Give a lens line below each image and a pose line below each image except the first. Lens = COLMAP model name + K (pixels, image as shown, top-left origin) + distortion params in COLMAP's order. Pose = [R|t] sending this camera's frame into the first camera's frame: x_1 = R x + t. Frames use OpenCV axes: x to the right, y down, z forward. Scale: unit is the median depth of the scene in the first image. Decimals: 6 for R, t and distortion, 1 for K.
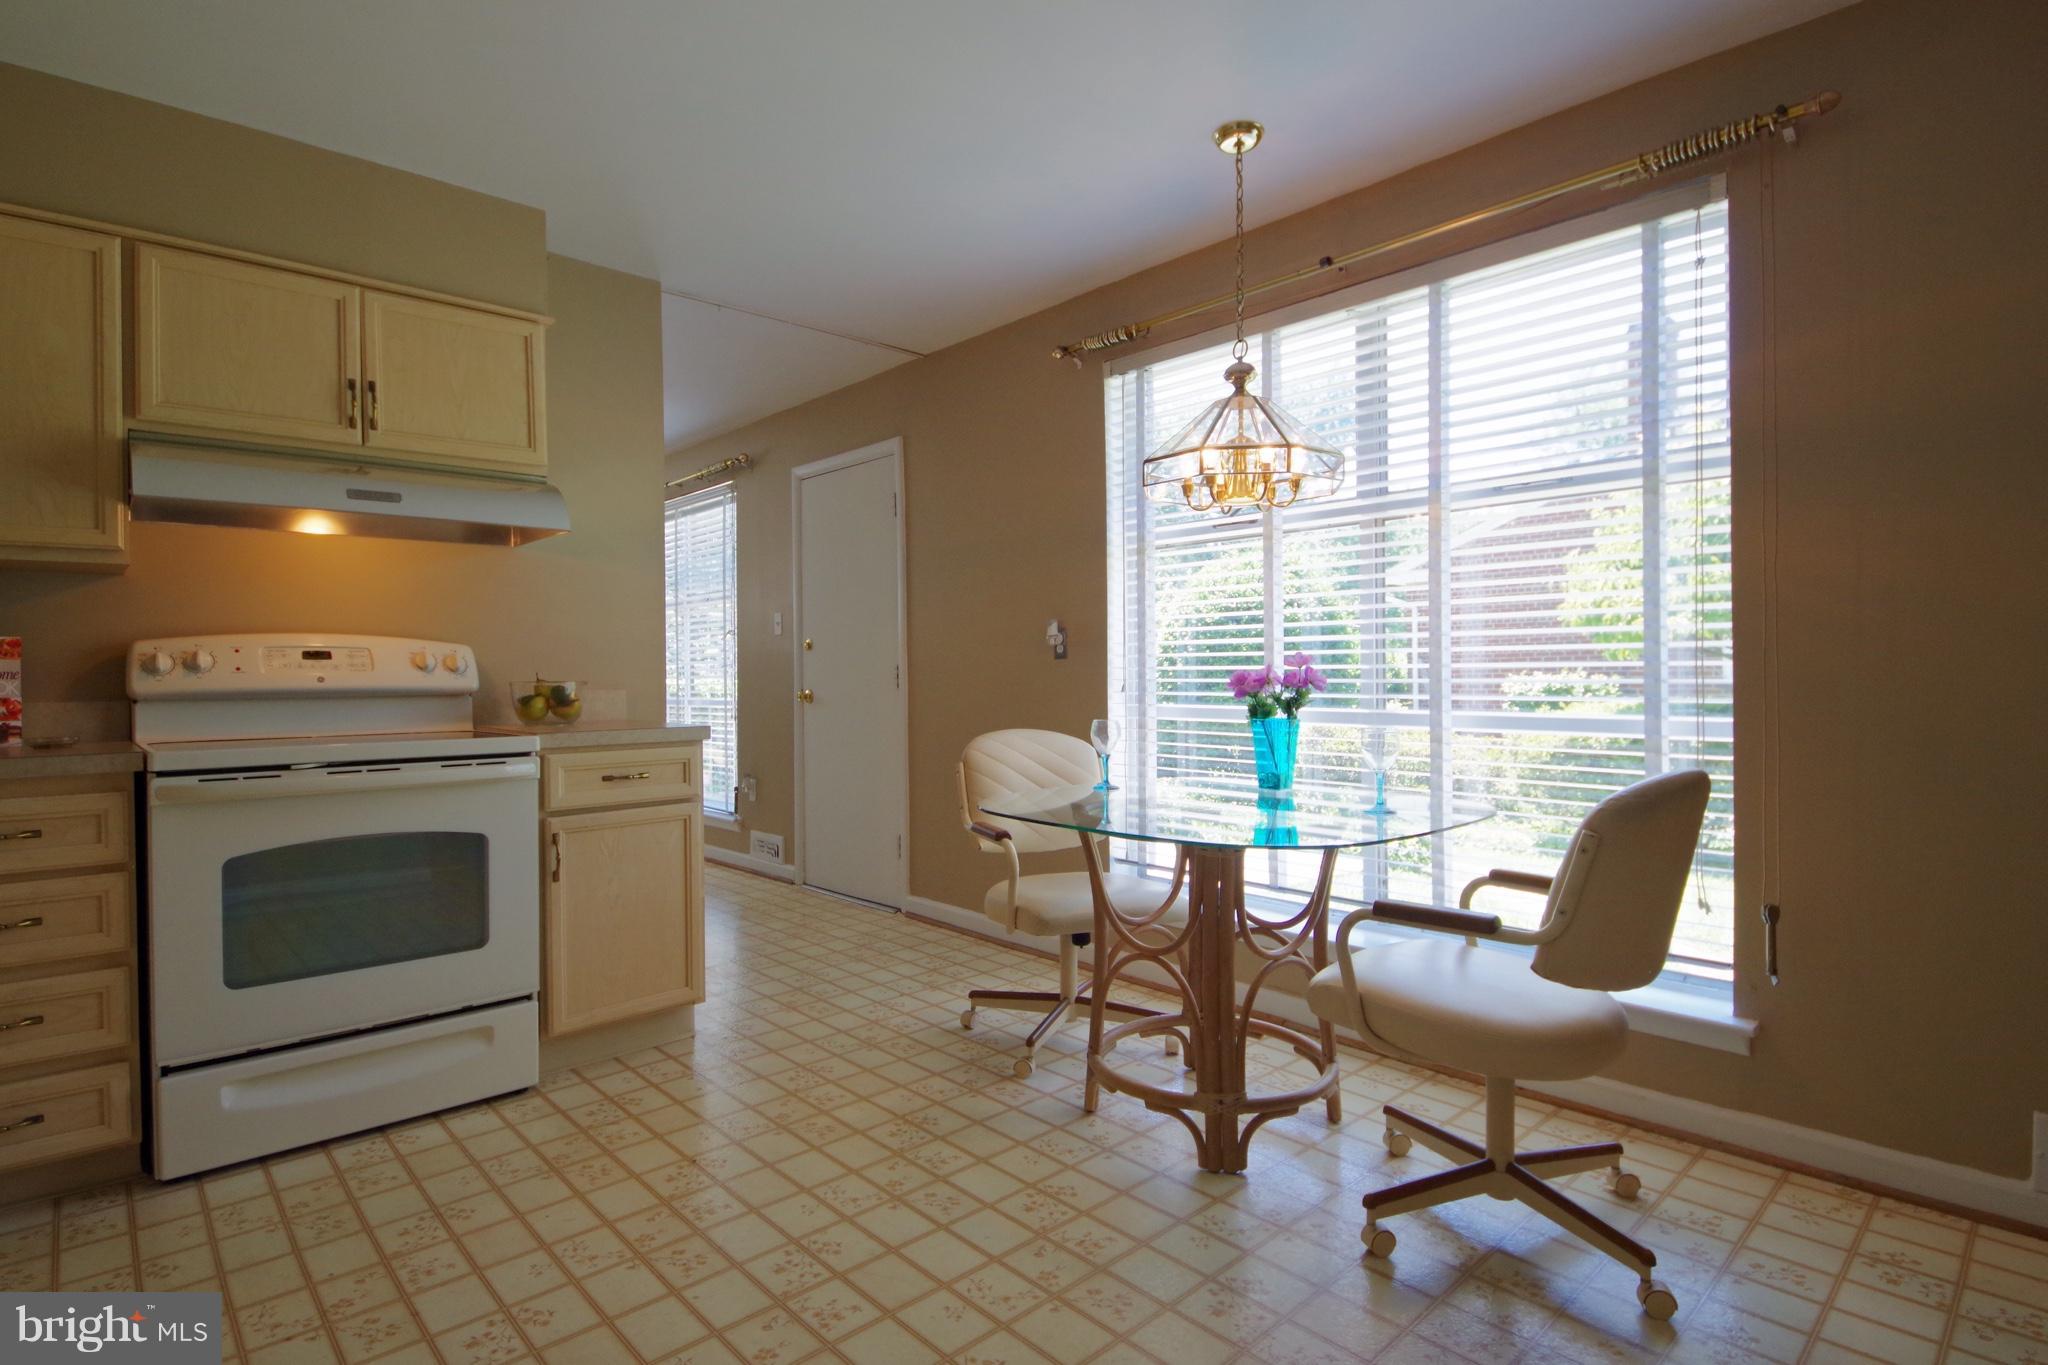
lens RADIAL K [[1034.7, 0, 1057.0], [0, 1034.7, 663.4], [0, 0, 1]] dist [0.009805, -0.002289]
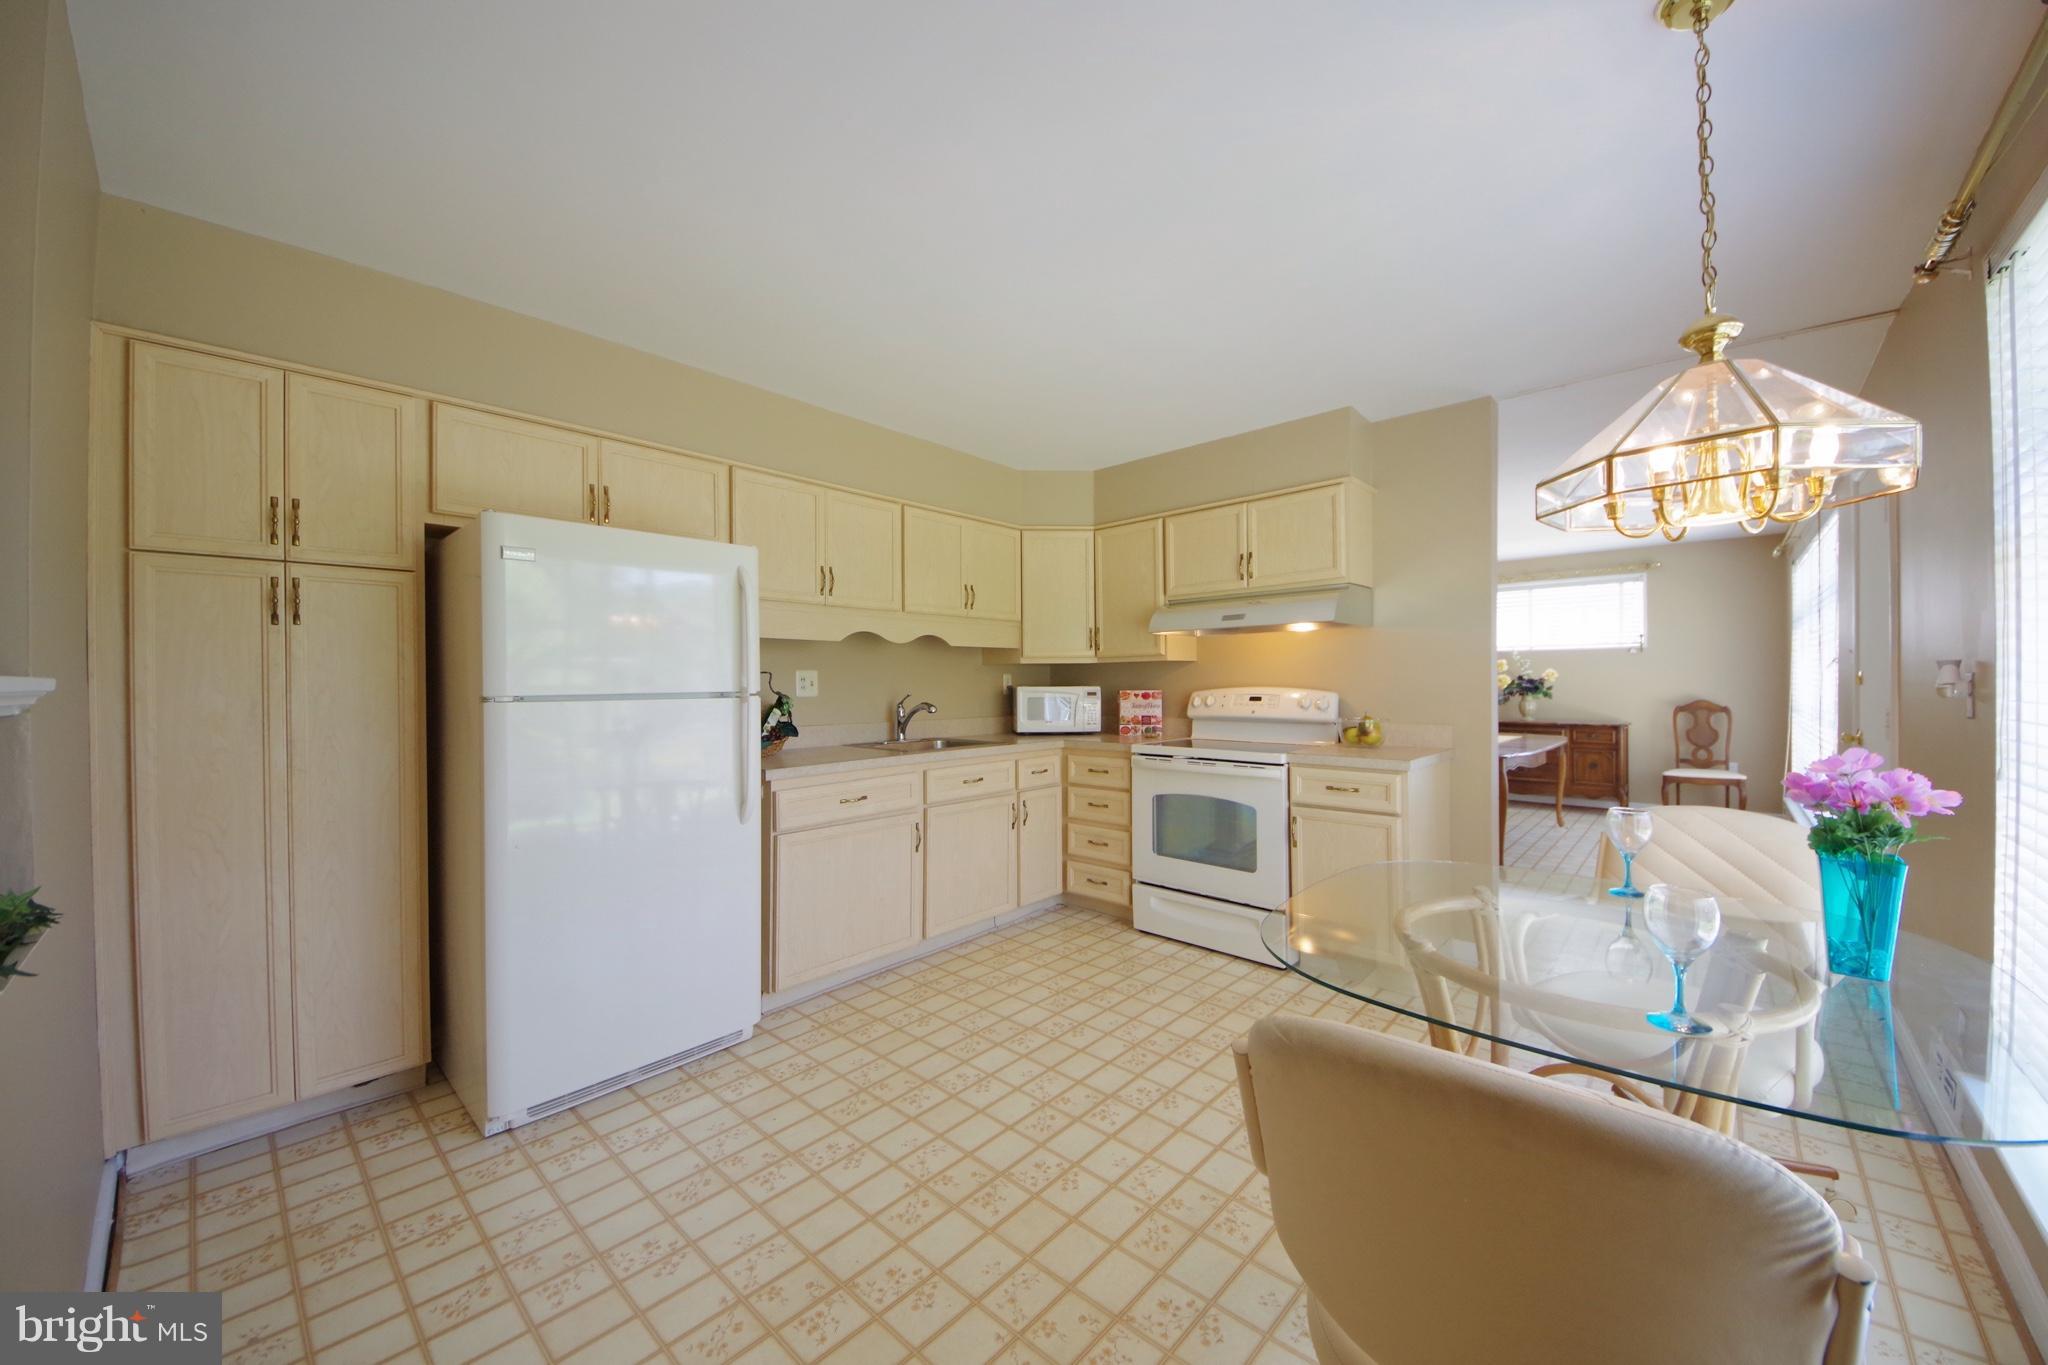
lens RADIAL K [[742.5, 0, 1011.2], [0, 742.5, 676.9], [0, 0, 1]] dist [-0.000684, -0.009072]
pose [[0.053890, 0.001152, -0.998546, 0.659811], [0.013613, 0.999906, 0.001889, -0.061909], [0.998454, -0.013695, 0.053869, 0.533185]]
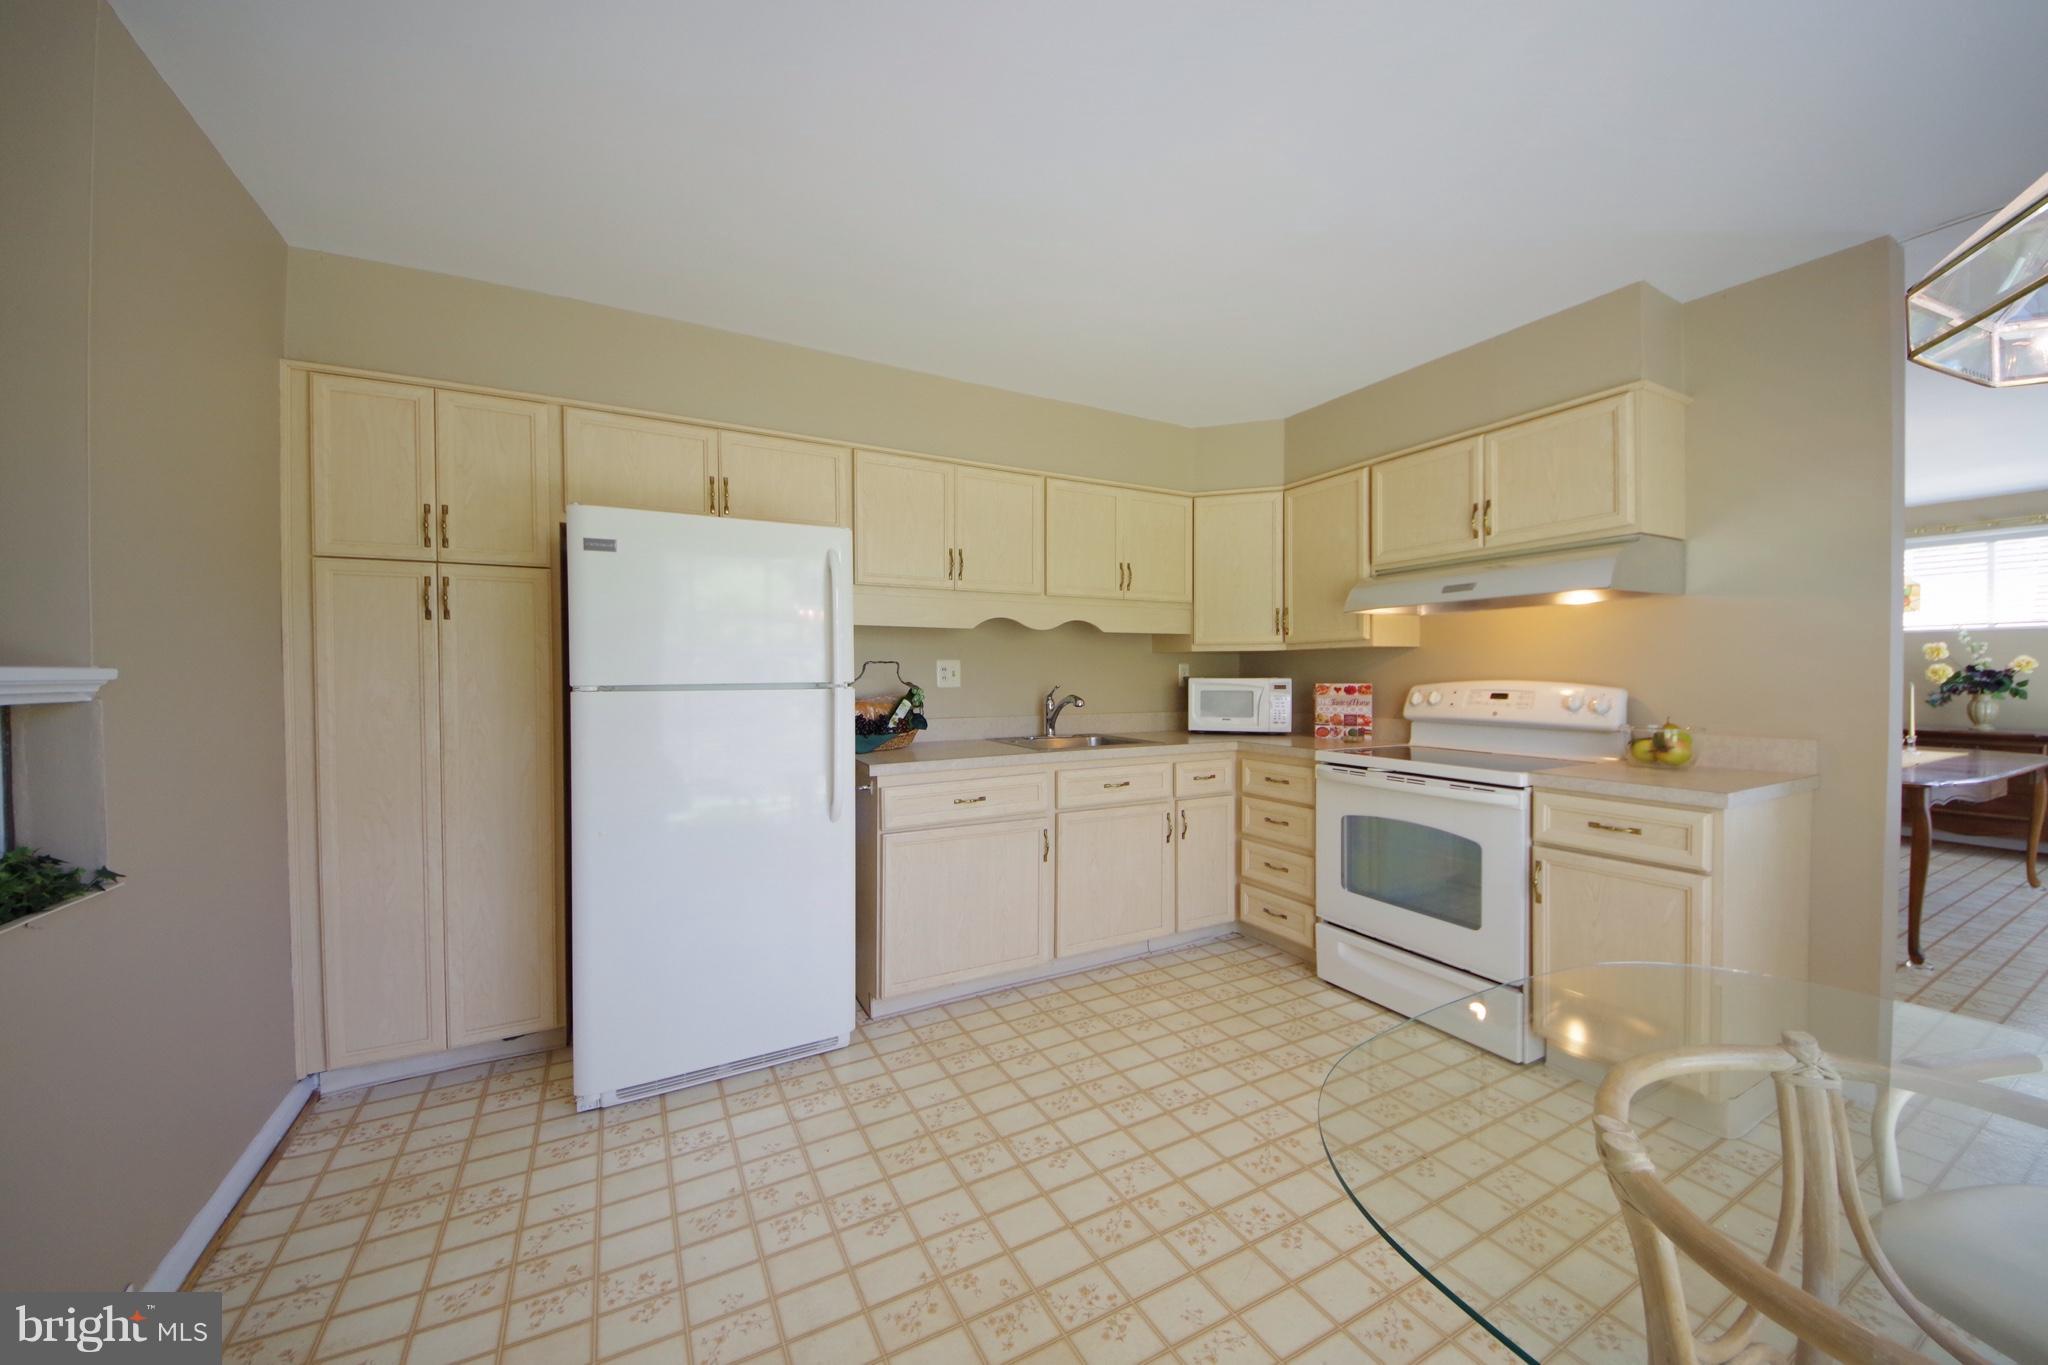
lens RADIAL K [[742.5, 0, 1015.1], [0, 742.5, 679.3], [0, 0, 1]] dist [-0.000684, -0.009072]
pose [[-0.274866, 0.016859, -0.961335, 0.486114], [0.013528, 0.999815, 0.013666, -0.058865], [0.961387, -0.009249, -0.275043, 0.702840]]
